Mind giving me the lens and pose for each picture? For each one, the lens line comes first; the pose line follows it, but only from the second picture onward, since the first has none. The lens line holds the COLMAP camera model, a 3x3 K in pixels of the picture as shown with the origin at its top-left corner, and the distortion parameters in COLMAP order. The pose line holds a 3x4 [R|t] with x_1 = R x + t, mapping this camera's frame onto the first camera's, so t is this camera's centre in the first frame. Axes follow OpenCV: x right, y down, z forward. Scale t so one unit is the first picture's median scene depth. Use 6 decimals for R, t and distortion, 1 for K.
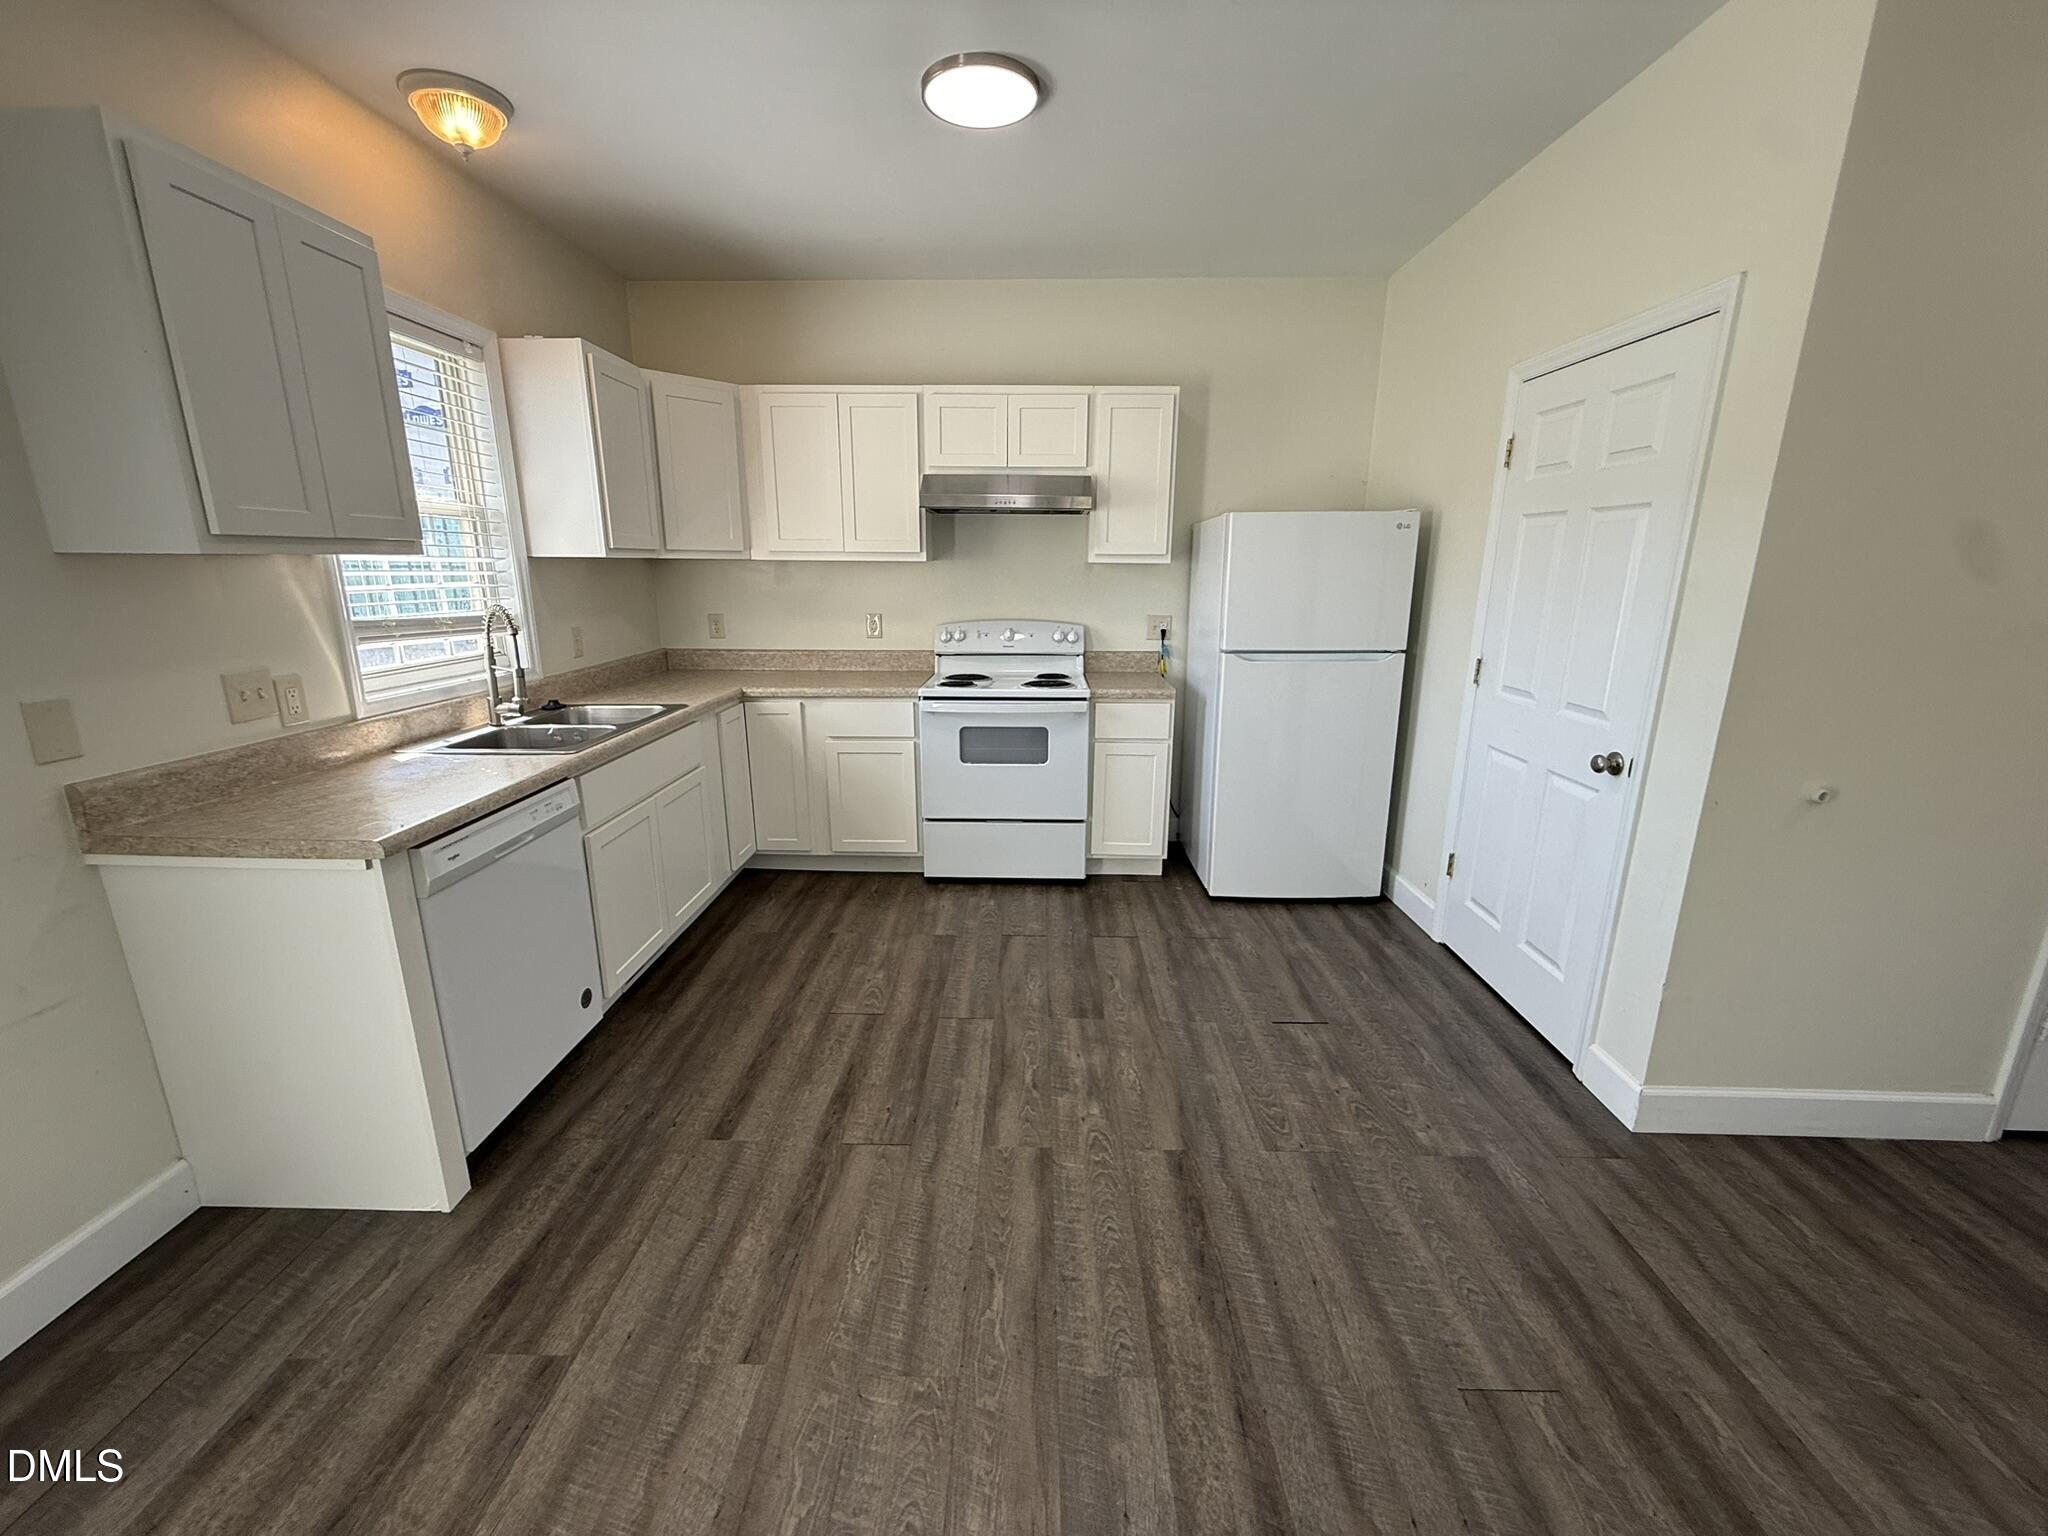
lens RADIAL K [[816.8, 0, 1016.5], [0, 816.8, 765.0], [0, 0, 1]] dist [0.001128, 0.000007]
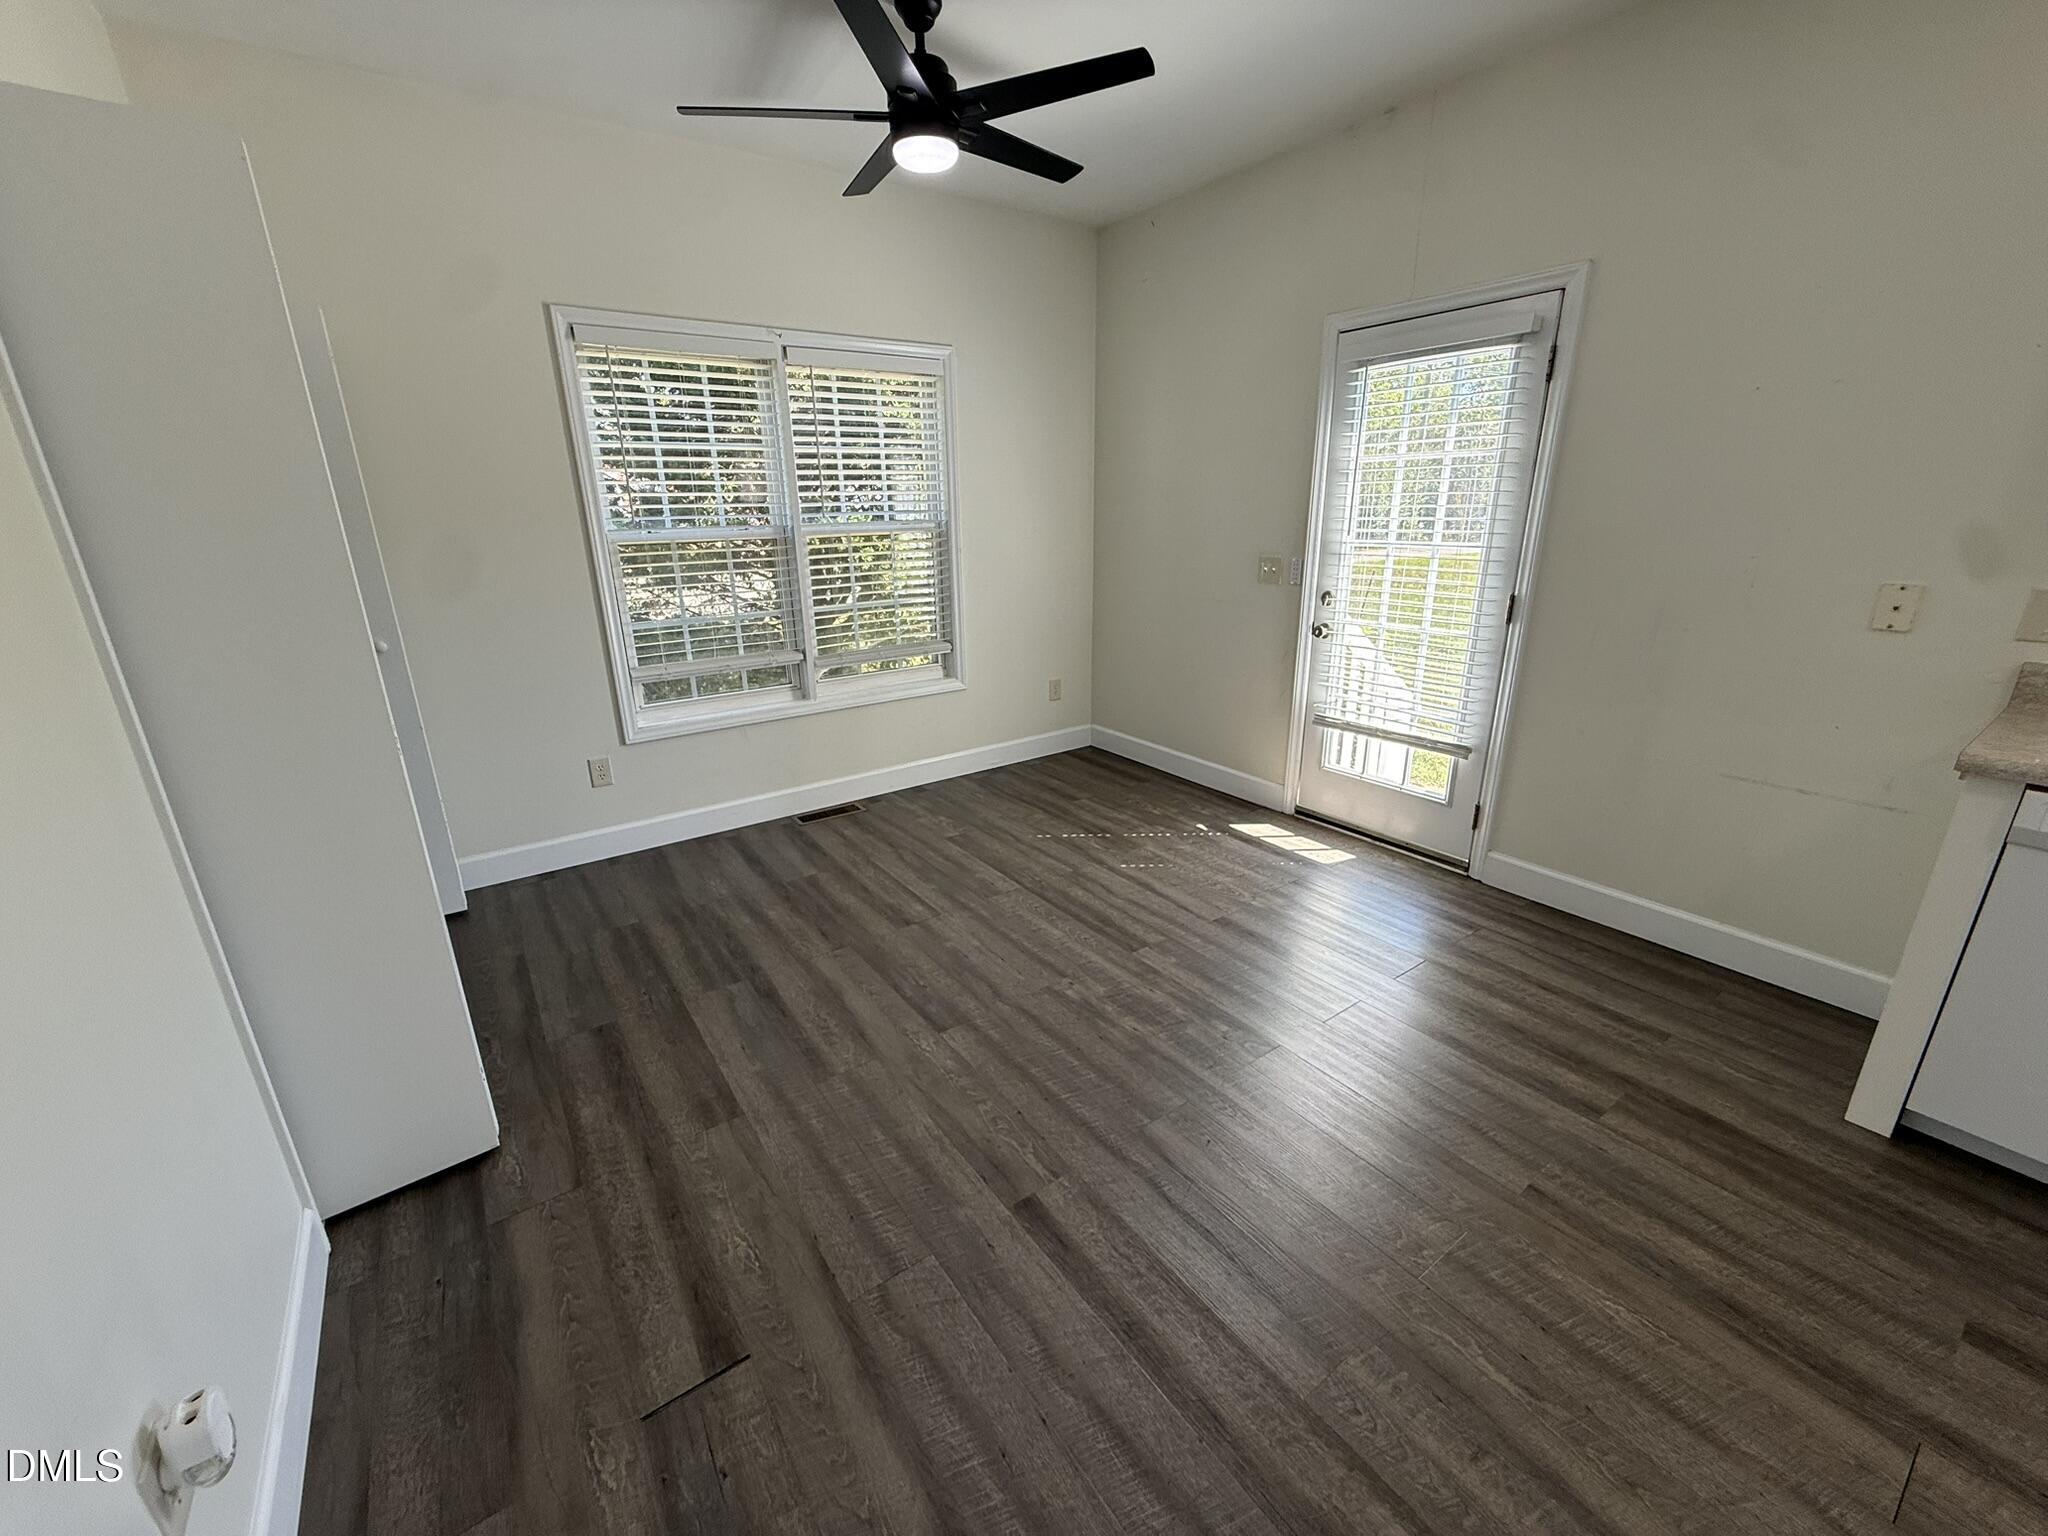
lens RADIAL K [[816.8, 0, 1016.5], [0, 816.8, 765.0], [0, 0, 1]] dist [0.001128, 0.000007]
pose [[-0.802947, 0.194071, -0.563571, 0.457804], [-0.130126, 0.865628, 0.483483, -0.144532], [0.581673, 0.461547, -0.669799, 0.629341]]
